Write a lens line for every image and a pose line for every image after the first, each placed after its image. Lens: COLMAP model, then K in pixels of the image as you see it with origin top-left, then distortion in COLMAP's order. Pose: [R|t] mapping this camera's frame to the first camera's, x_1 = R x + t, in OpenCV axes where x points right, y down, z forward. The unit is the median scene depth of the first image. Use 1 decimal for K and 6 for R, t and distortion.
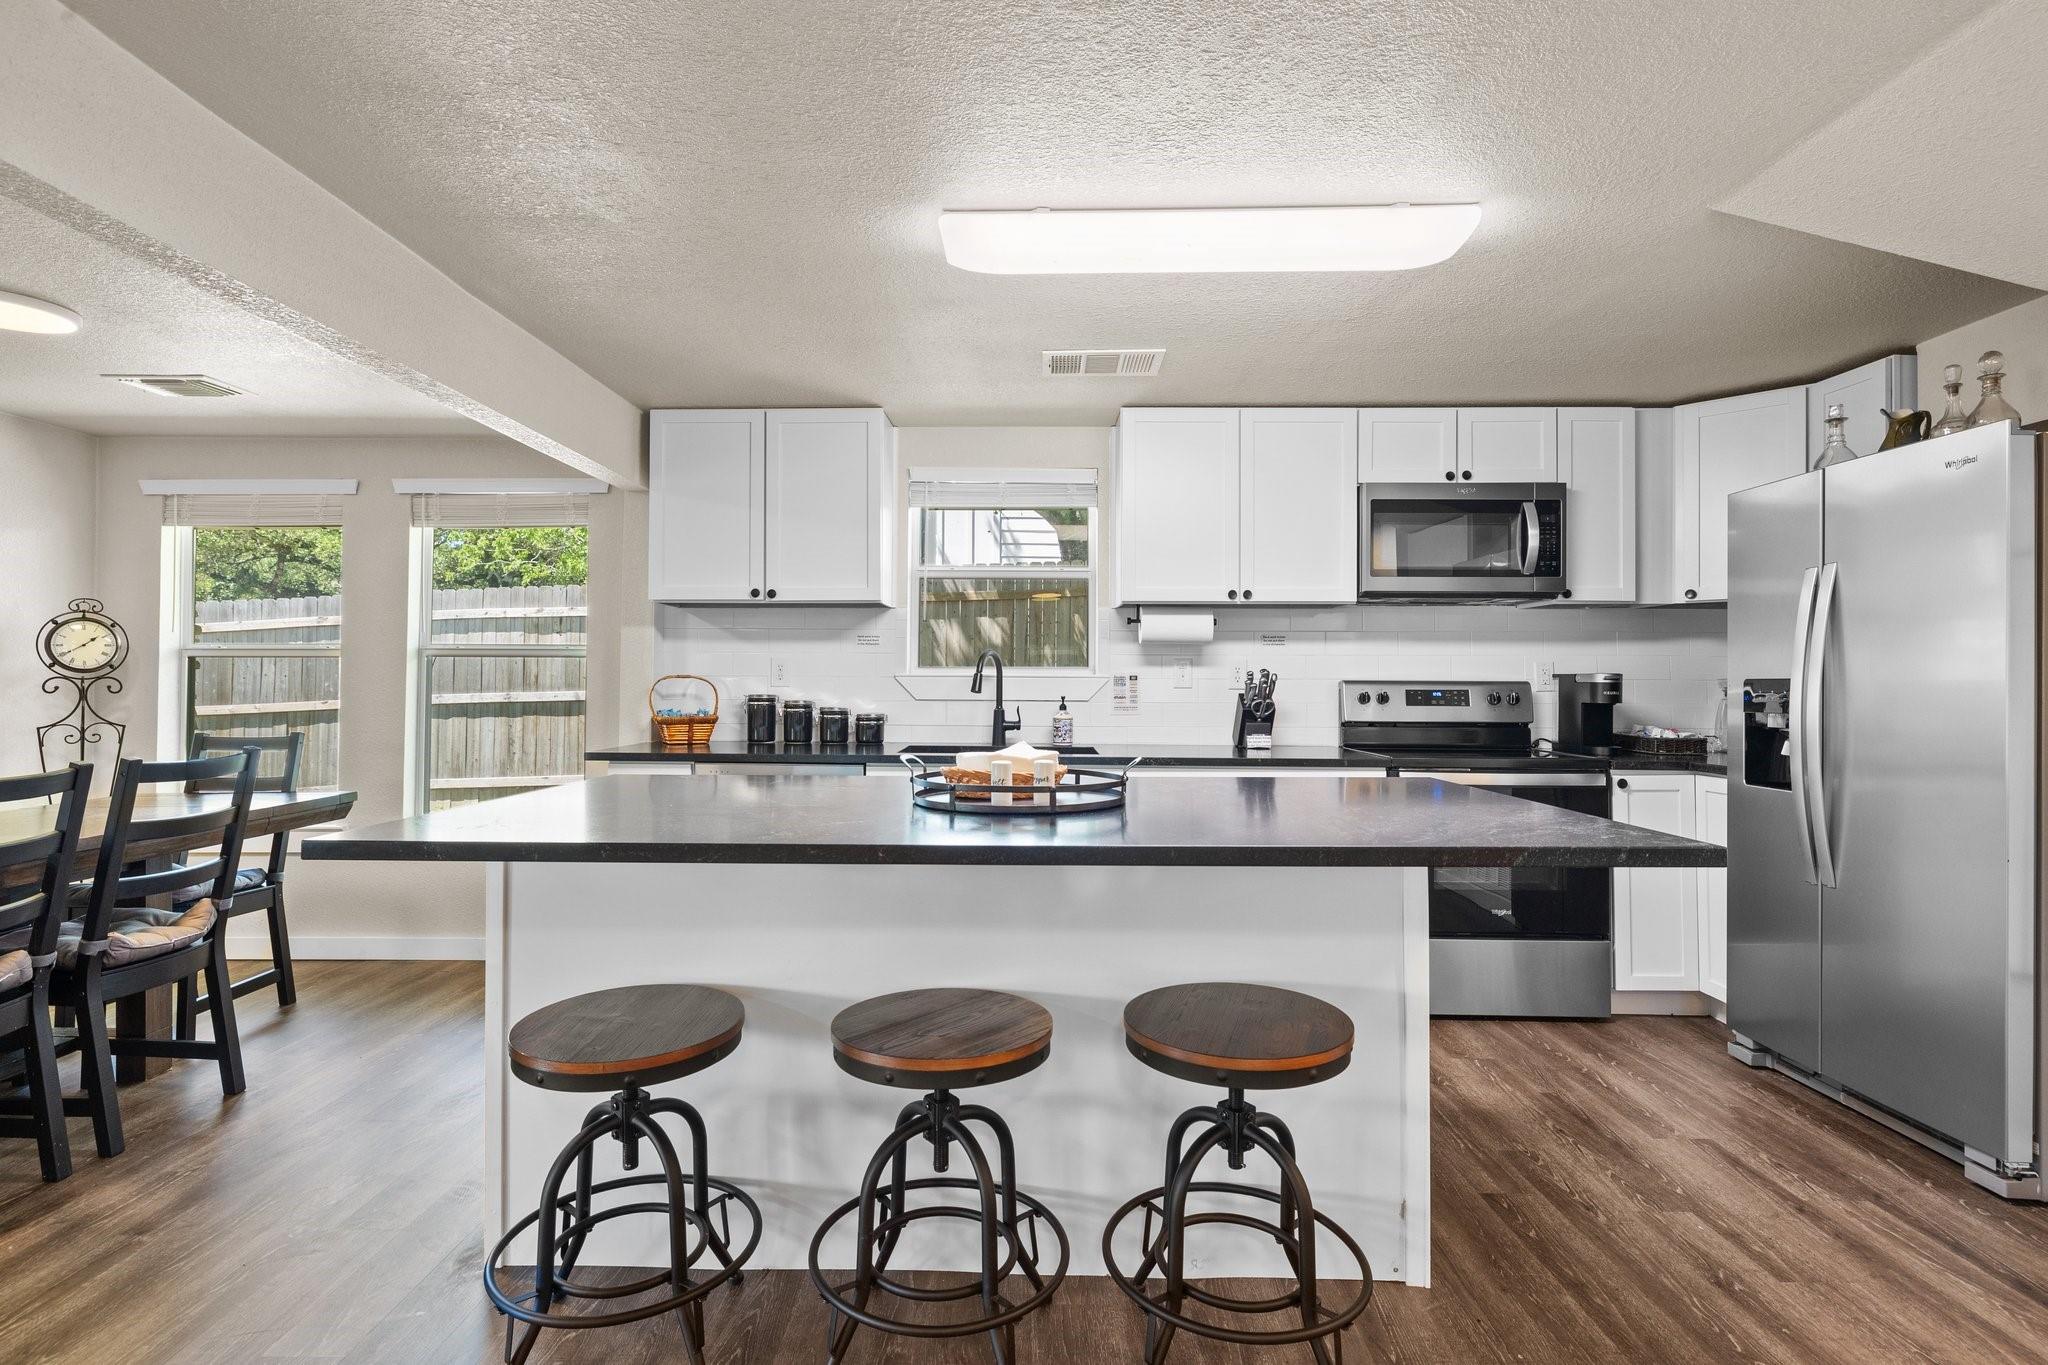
lens RADIAL K [[988.6, 0, 1024.0], [0, 988.6, 682.5], [0, 0, 1]] dist [-0.002207, 0.000099]
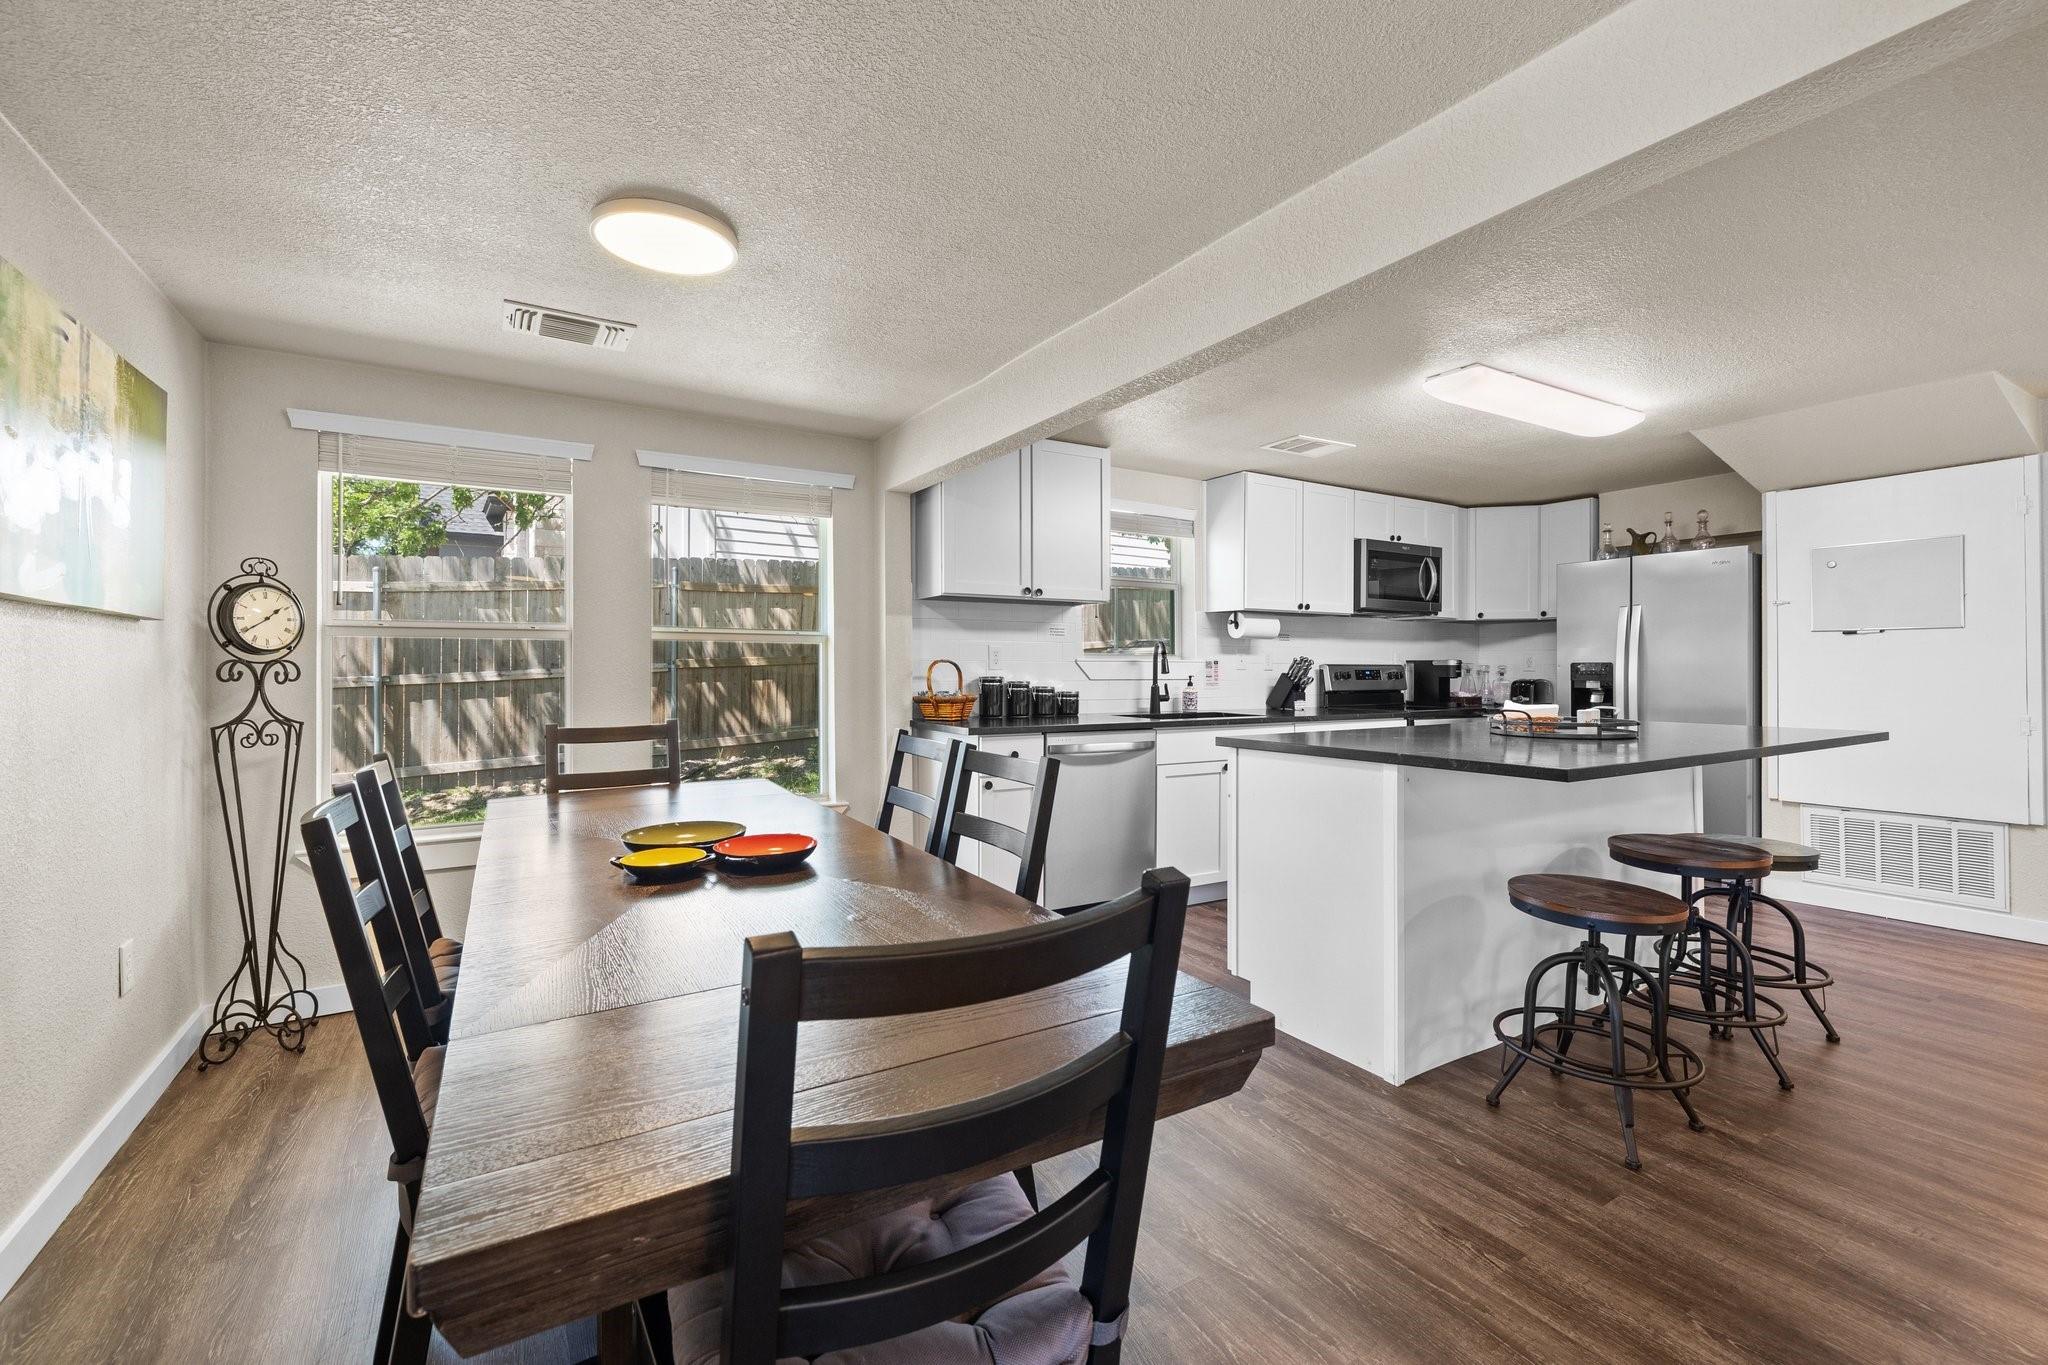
lens RADIAL K [[846.8, 0, 1018.3], [0, 846.8, 663.3], [0, 0, 1]] dist [-0.001063, -0.000178]
pose [[0.850892, 0.000037, 0.525341, -0.810209], [0.002505, 0.999988, -0.004128, 0.000684], [-0.525335, 0.004828, 0.850881, 0.138392]]
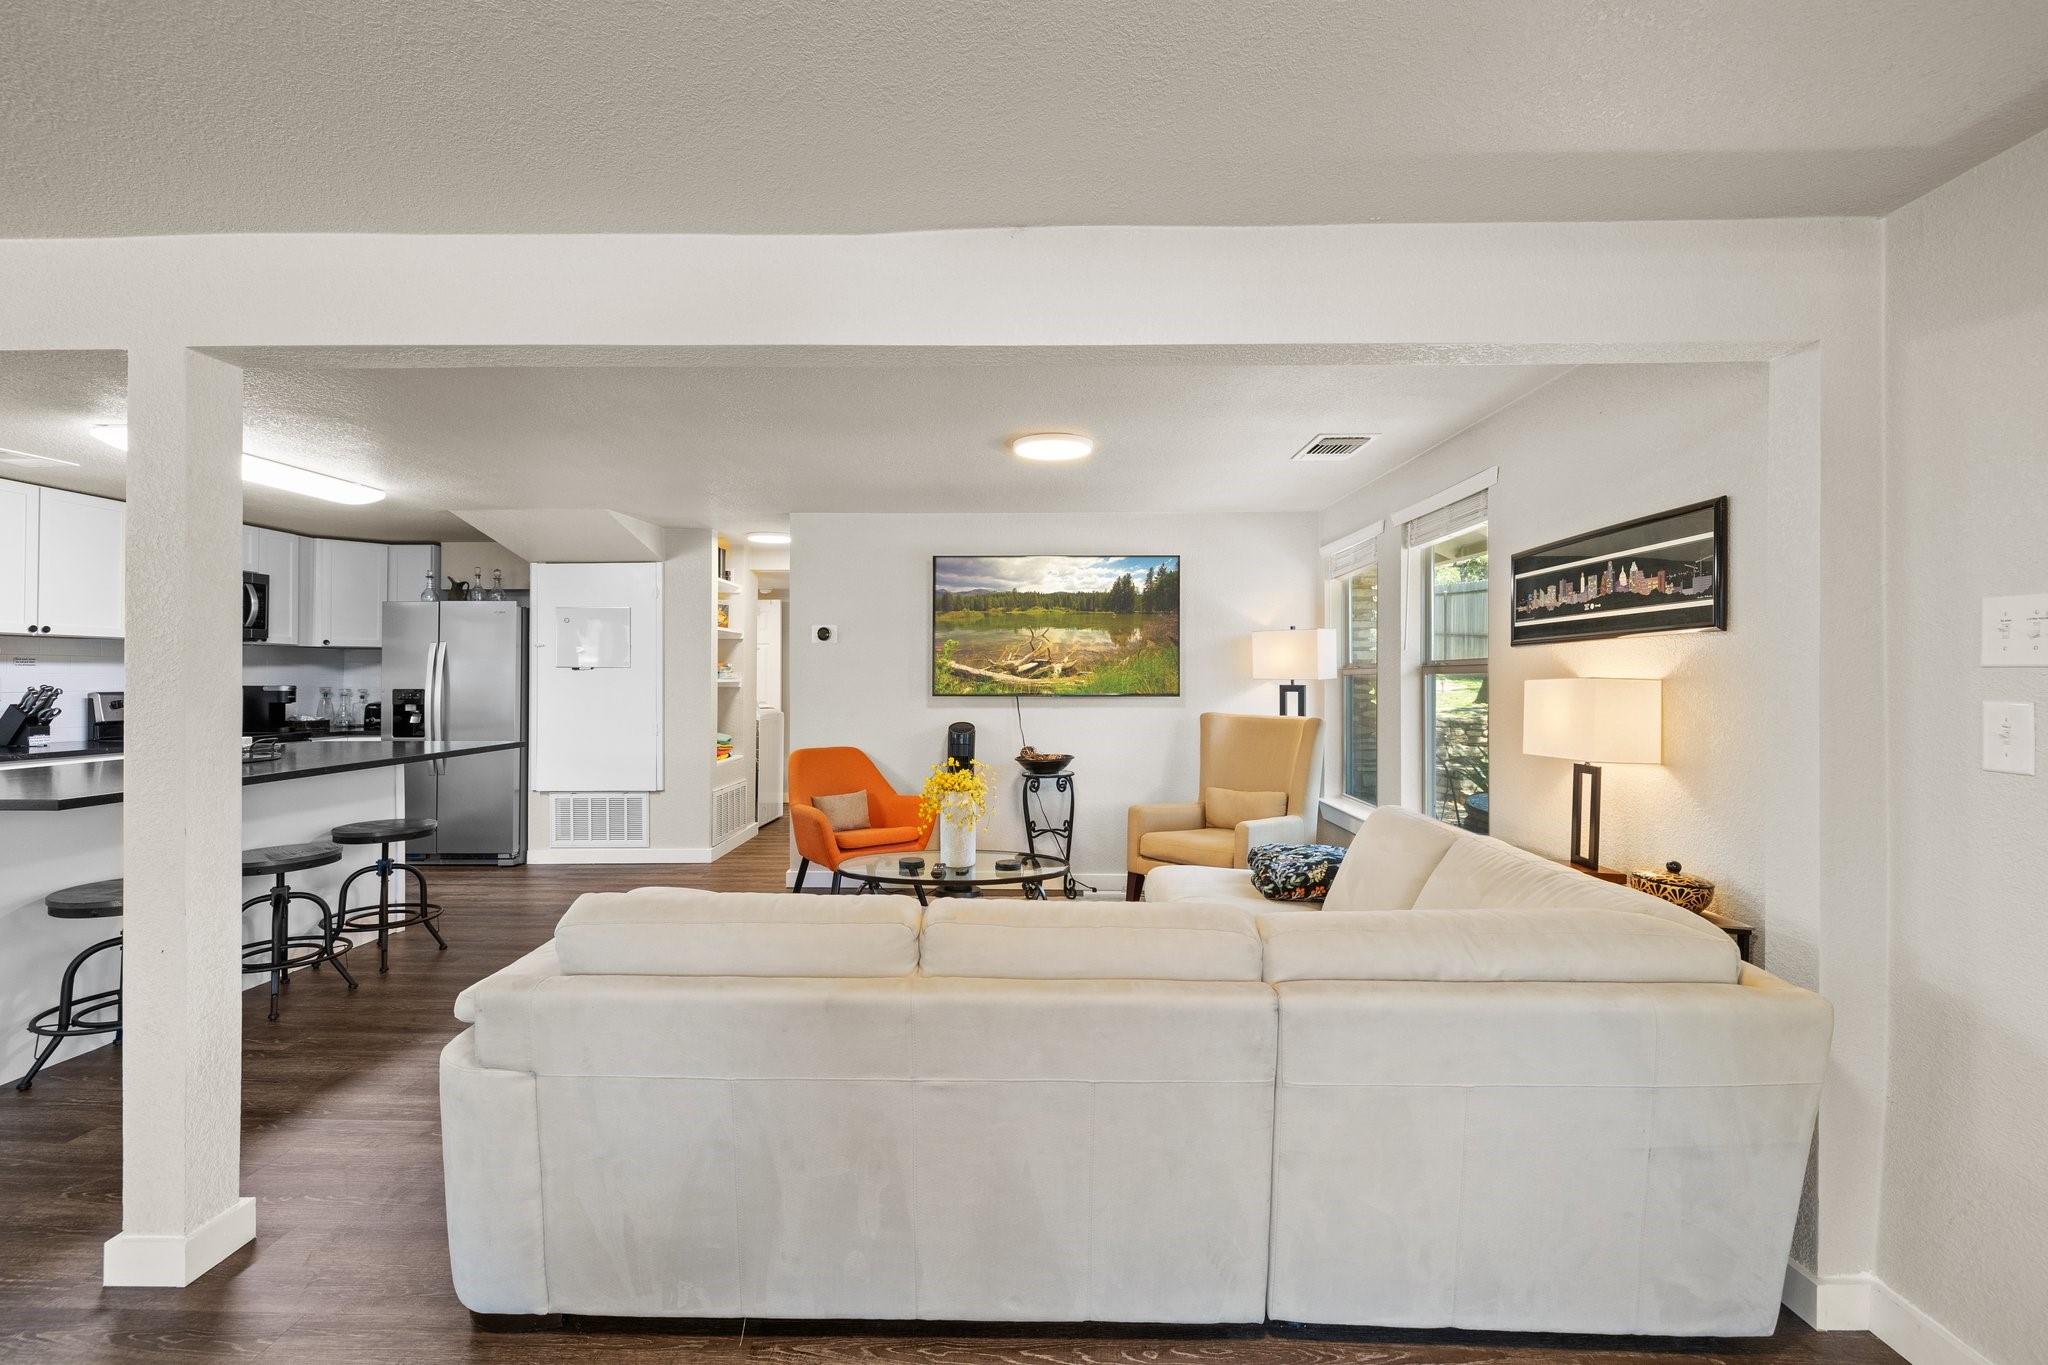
lens RADIAL K [[890.5, 0, 1024.1], [0, 890.5, 668.7], [0, 0, 1]] dist [-0.000874, 0.008713]
pose [[0.026805, 0.007286, 0.999614, -0.940932], [-0.001265, 0.999973, -0.007255, -0.028604], [-0.999640, -0.001070, 0.026813, -0.346264]]
